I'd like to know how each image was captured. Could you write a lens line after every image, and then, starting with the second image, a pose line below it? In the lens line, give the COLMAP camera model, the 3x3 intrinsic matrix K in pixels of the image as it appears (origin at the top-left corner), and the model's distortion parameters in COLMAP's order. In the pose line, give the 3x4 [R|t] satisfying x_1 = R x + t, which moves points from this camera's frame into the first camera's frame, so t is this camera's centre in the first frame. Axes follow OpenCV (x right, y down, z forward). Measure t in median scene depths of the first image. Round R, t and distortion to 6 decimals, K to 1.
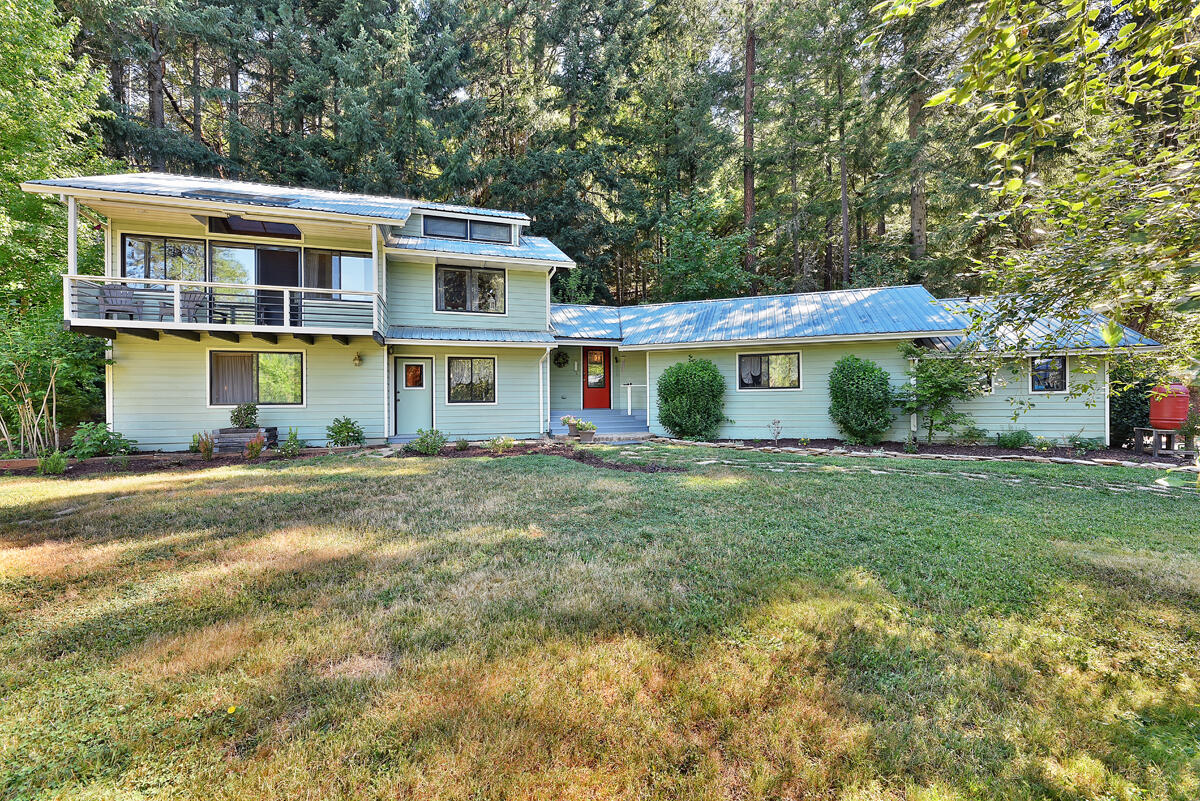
lens RADIAL K [[480.3, 0, 600.0], [0, 480.3, 400.5], [0, 0, 1]] dist [-0.000446, -0.000164]
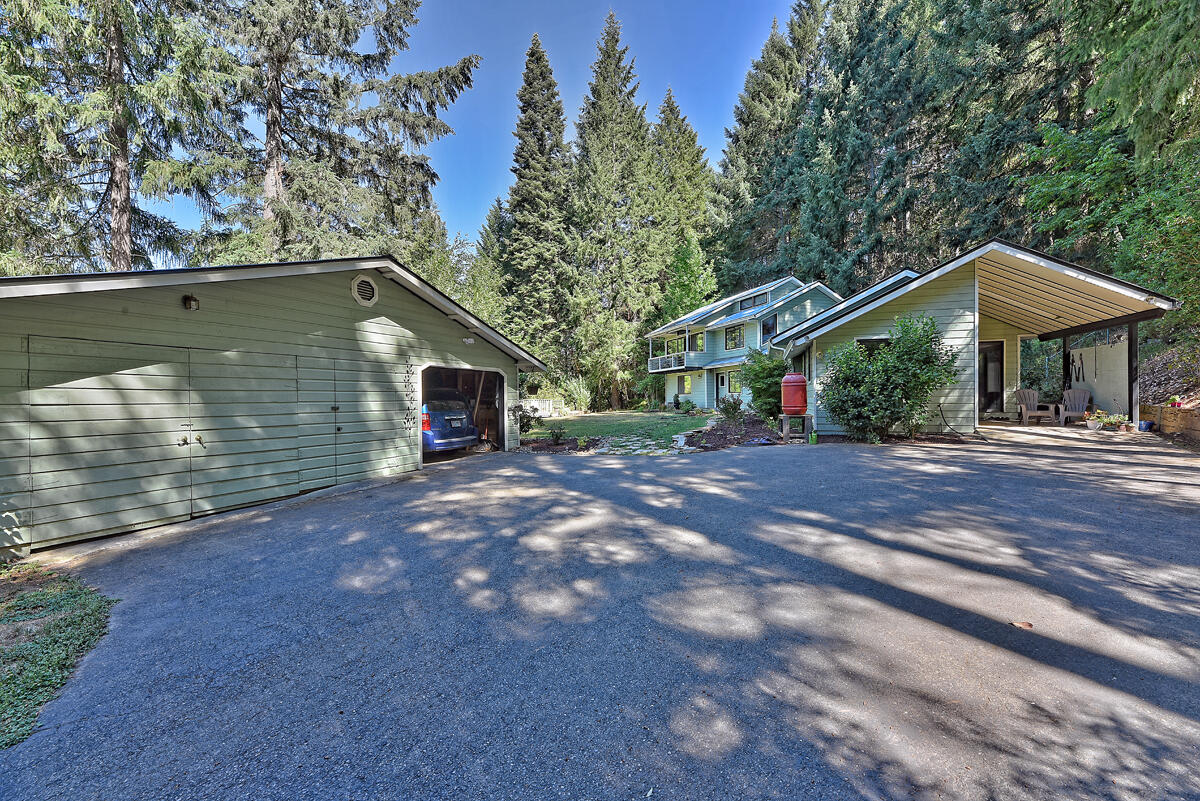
lens RADIAL K [[480.3, 0, 600.0], [0, 480.3, 400.5], [0, 0, 1]] dist [-0.000446, -0.000164]
pose [[0.046174, -0.001076, -0.998933, 1.826082], [-0.002936, 0.999995, -0.001213, 0.038775], [0.998929, 0.002989, 0.046171, 0.368666]]
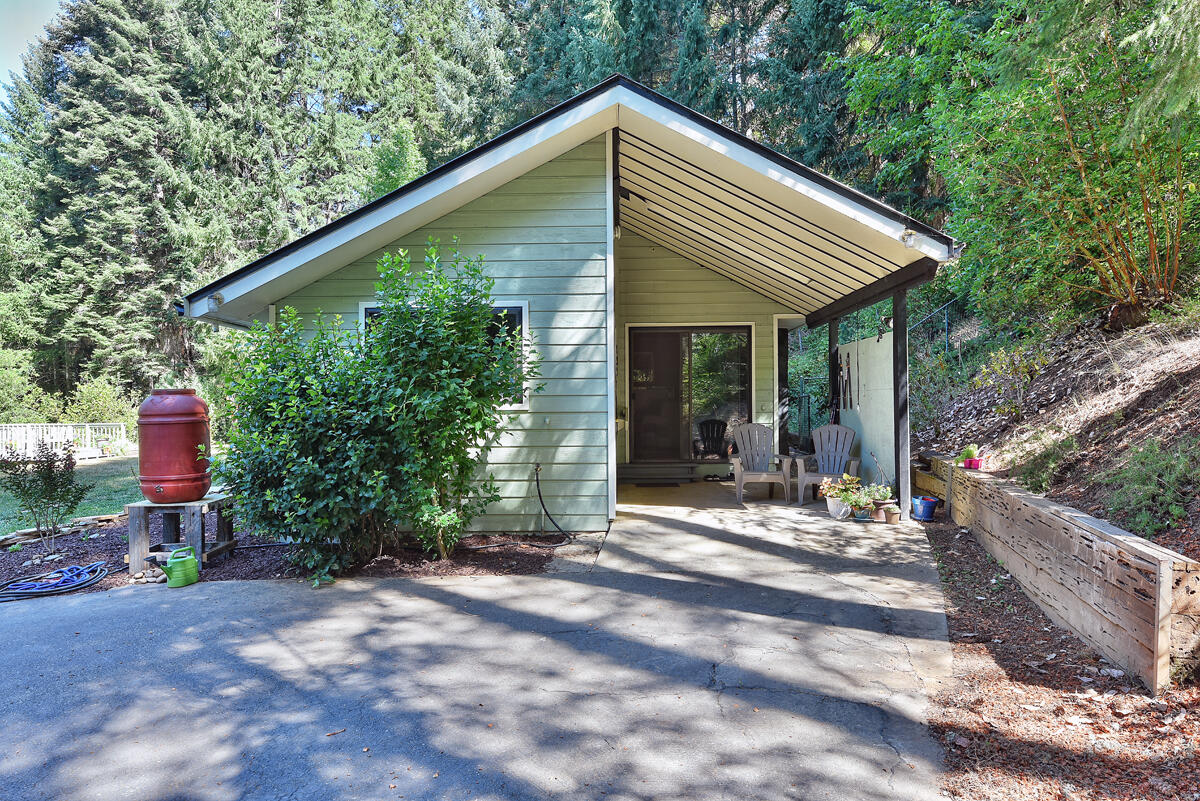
lens RADIAL K [[743.1, 0, 600.0], [0, 743.1, 400.5], [0, 0, 1]] dist [0.005525, 0.000826]
pose [[0.334638, -0.015108, -0.942226, 1.532772], [0.000204, 0.999873, -0.015960, -0.000059], [0.942347, 0.005149, 0.334599, 0.886491]]
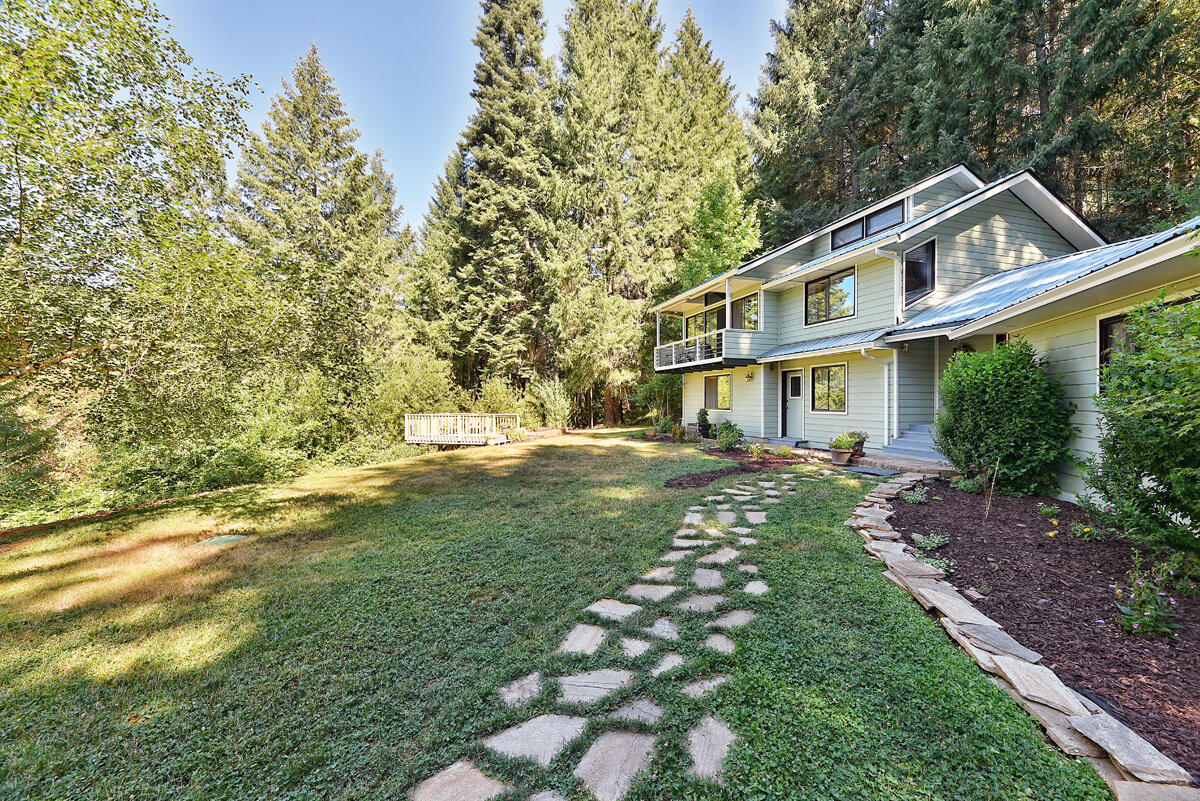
lens RADIAL K [[480.3, 0, 600.0], [0, 480.3, 400.5], [0, 0, 1]] dist [-0.000446, -0.000164]
pose [[0.021086, -0.008213, -0.999744, 0.744841], [-0.014177, 0.999863, -0.008513, -0.007112], [0.999677, 0.014353, 0.020967, 0.550765]]
